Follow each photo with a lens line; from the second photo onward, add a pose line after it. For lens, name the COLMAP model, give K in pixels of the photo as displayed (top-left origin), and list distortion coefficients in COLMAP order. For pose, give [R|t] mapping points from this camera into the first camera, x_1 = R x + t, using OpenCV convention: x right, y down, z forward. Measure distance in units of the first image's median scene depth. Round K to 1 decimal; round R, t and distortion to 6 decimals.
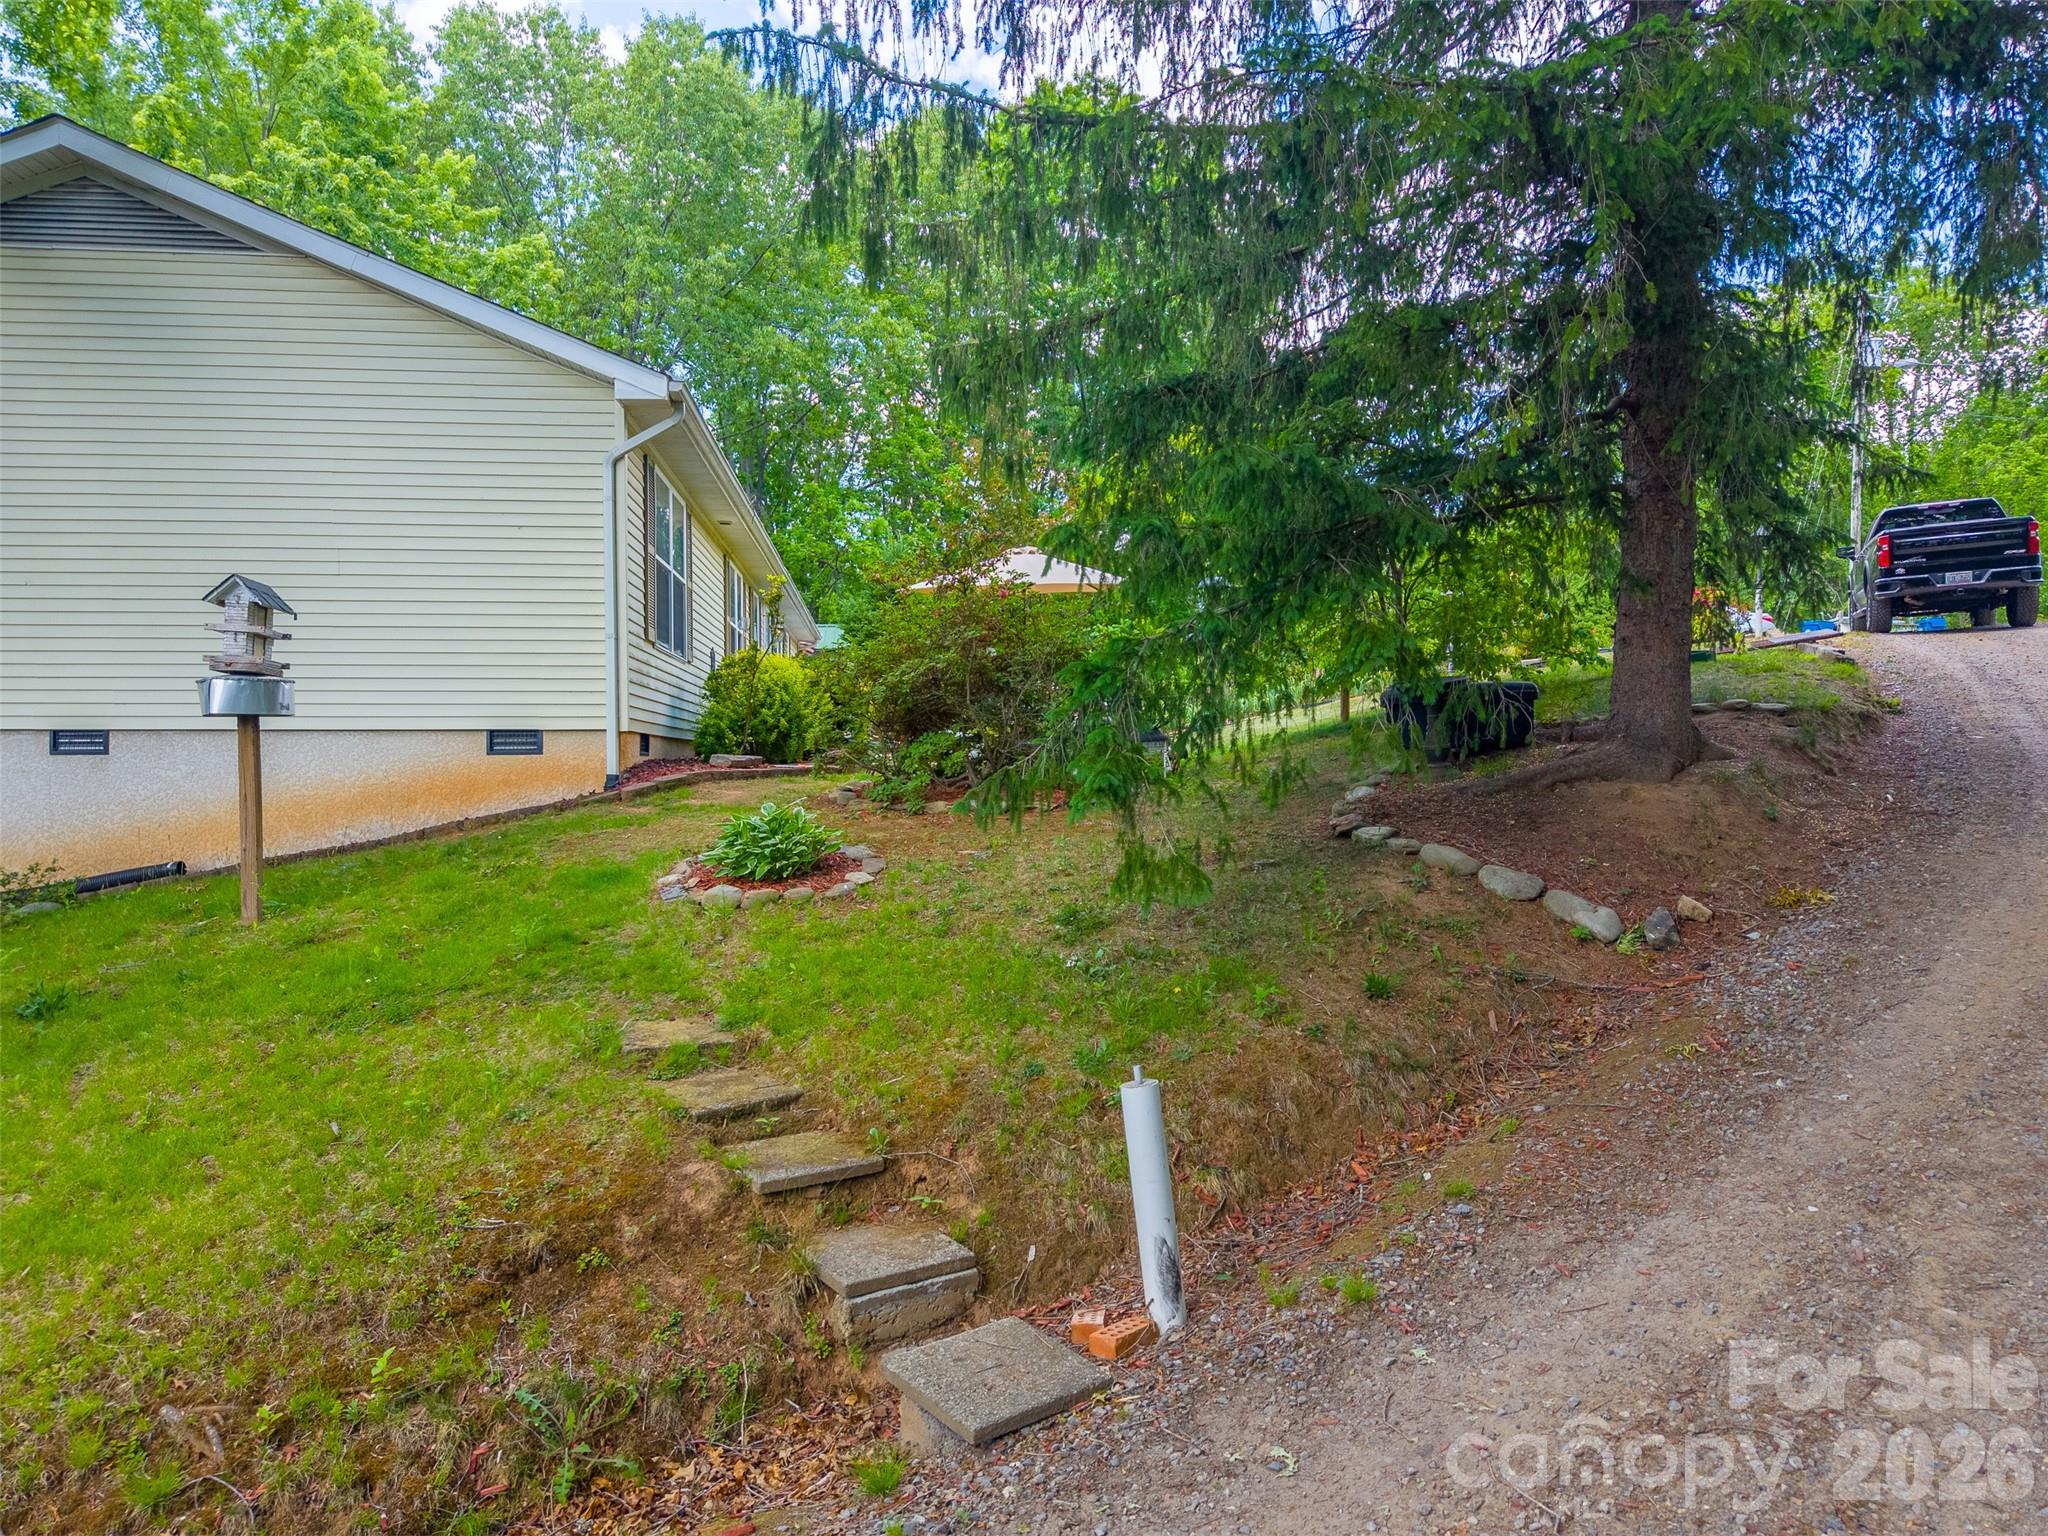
lens RADIAL K [[1364.1, 0, 1026.6], [0, 1364.1, 769.8], [0, 0, 1]] dist [0.007086, -0.004474]
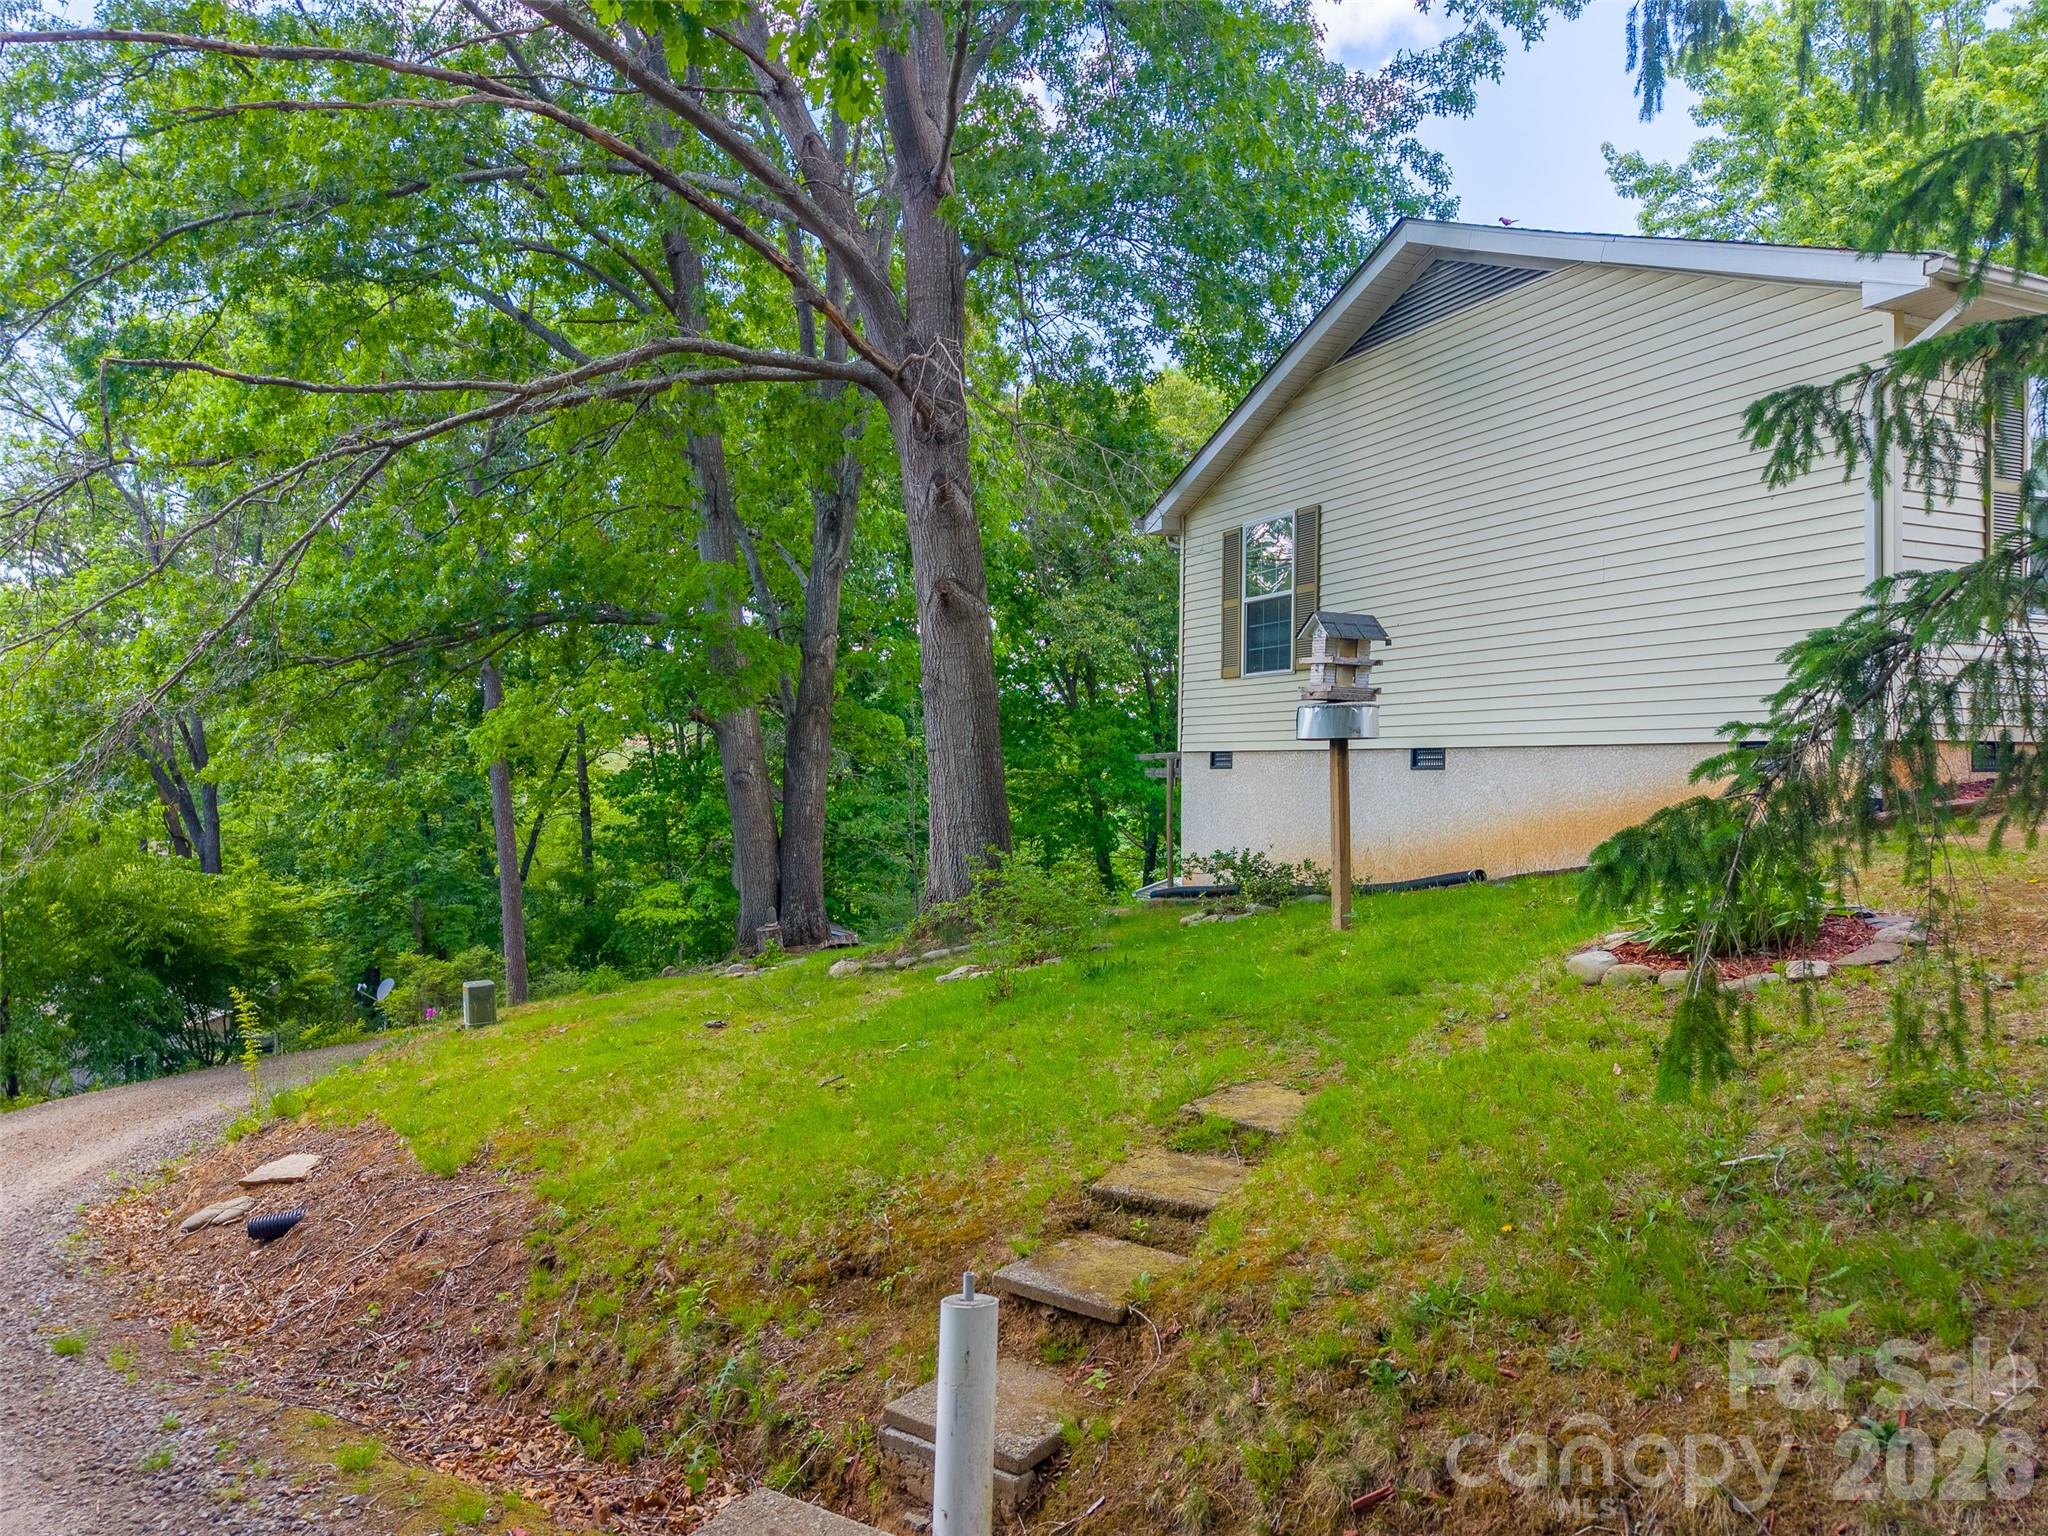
lens RADIAL K [[1364.1, 0, 1022.5], [0, 1364.1, 768.0], [0, 0, 1]] dist [0.007086, -0.004474]
pose [[0.329795, 0.001111, -0.944052, 0.278258], [-0.001285, 0.999999, 0.000728, -0.012963], [0.944052, 0.000973, 0.329796, 0.307199]]
